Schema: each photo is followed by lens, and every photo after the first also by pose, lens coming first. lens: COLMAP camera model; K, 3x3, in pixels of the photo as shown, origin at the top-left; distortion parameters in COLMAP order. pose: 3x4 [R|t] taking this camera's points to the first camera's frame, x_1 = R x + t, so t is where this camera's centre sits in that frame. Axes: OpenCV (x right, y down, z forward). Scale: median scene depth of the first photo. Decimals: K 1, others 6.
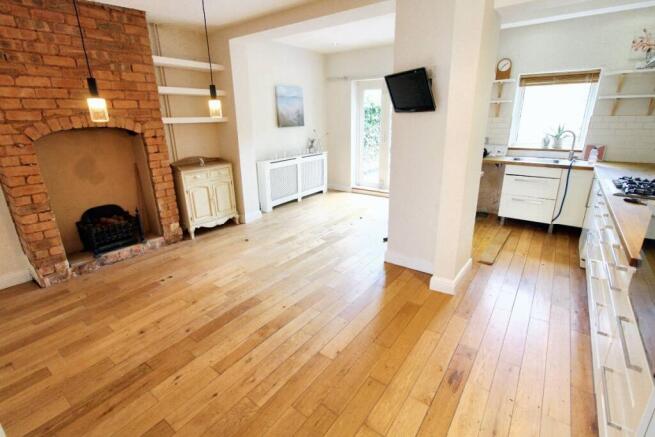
lens RADIAL K [[315.5, 0, 327.5], [0, 315.5, 218.5], [0, 0, 1]] dist [-0.001527, -0.000099]
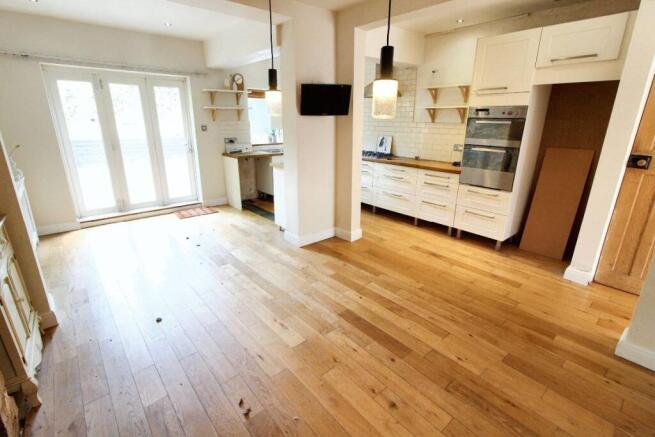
lens RADIAL K [[304.3, 0, 330.5], [0, 304.3, 217.2], [0, 0, 1]] dist [-0.012092, 0.000318]
pose [[0.215782, -0.285251, 0.933847, -1.128845], [0.295658, 0.930569, 0.215933, -0.238973], [-0.930604, 0.229505, 0.285137, 0.813743]]
